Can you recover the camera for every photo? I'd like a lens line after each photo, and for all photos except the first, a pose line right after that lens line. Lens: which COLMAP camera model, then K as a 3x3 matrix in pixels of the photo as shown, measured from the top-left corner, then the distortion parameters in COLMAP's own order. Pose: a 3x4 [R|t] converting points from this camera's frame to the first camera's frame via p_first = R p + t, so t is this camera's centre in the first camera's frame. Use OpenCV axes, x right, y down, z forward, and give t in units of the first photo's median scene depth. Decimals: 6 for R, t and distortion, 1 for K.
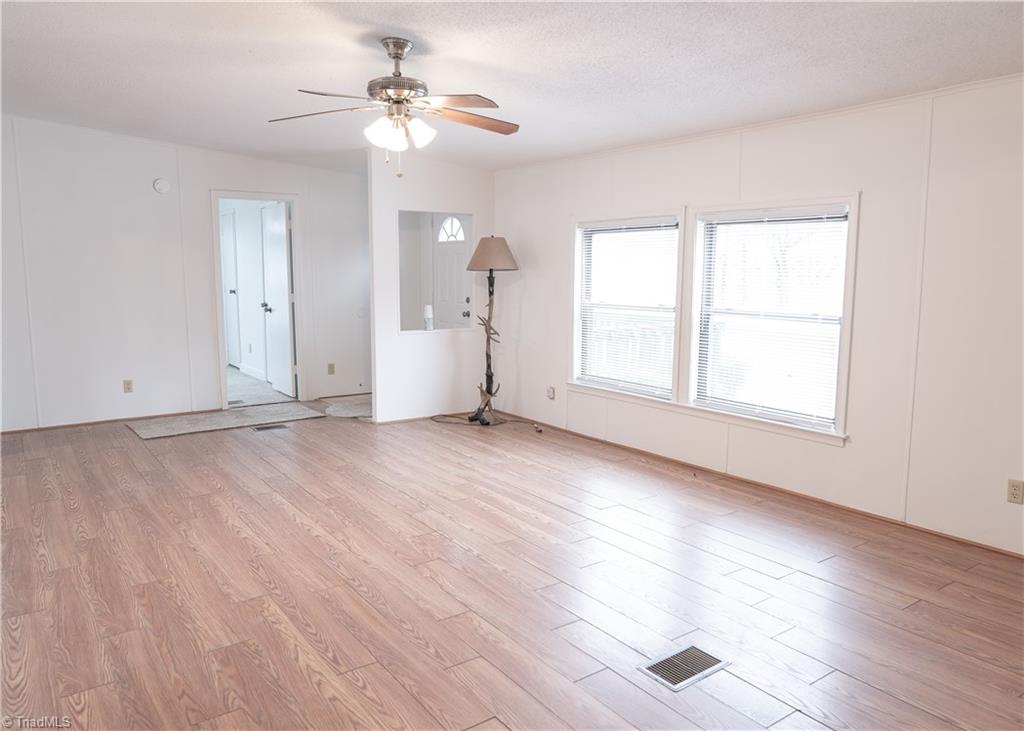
lens RADIAL K [[727.3, 0, 509.9], [0, 727.3, 349.2], [0, 0, 1]] dist [0.002311, -0.000052]
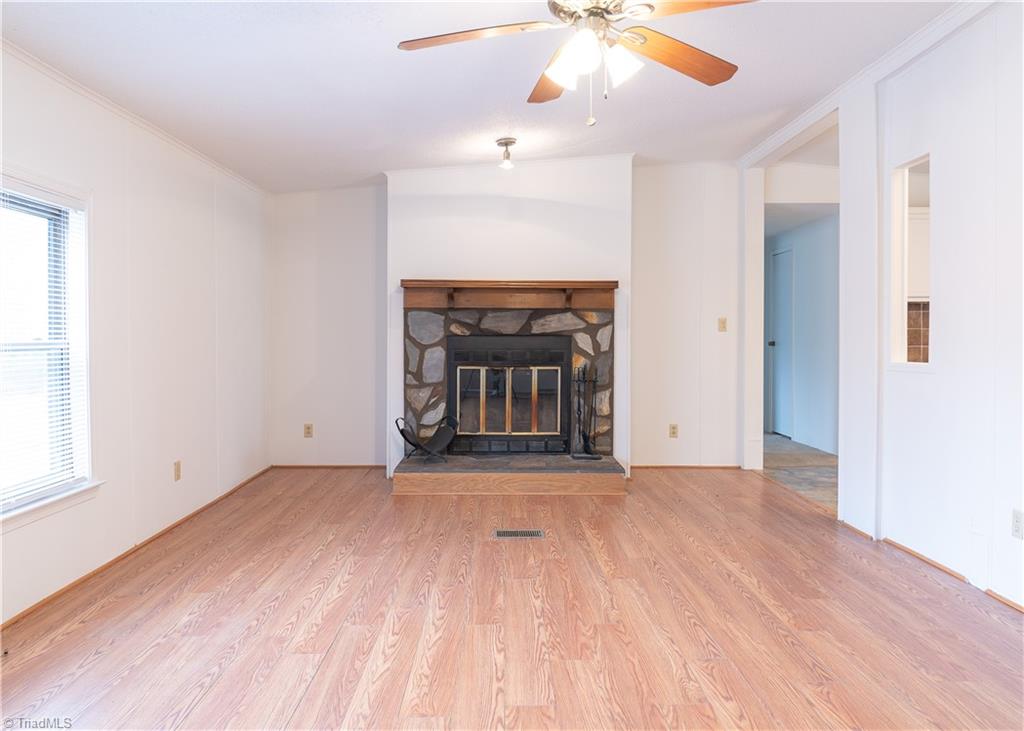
lens RADIAL K [[727.3, 0, 509.9], [0, 727.3, 349.2], [0, 0, 1]] dist [0.002311, -0.000052]
pose [[-0.823704, -0.010459, 0.566923, -0.515298], [0.061691, 0.992241, 0.107940, -0.121942], [-0.563654, 0.123885, -0.816668, 1.765819]]
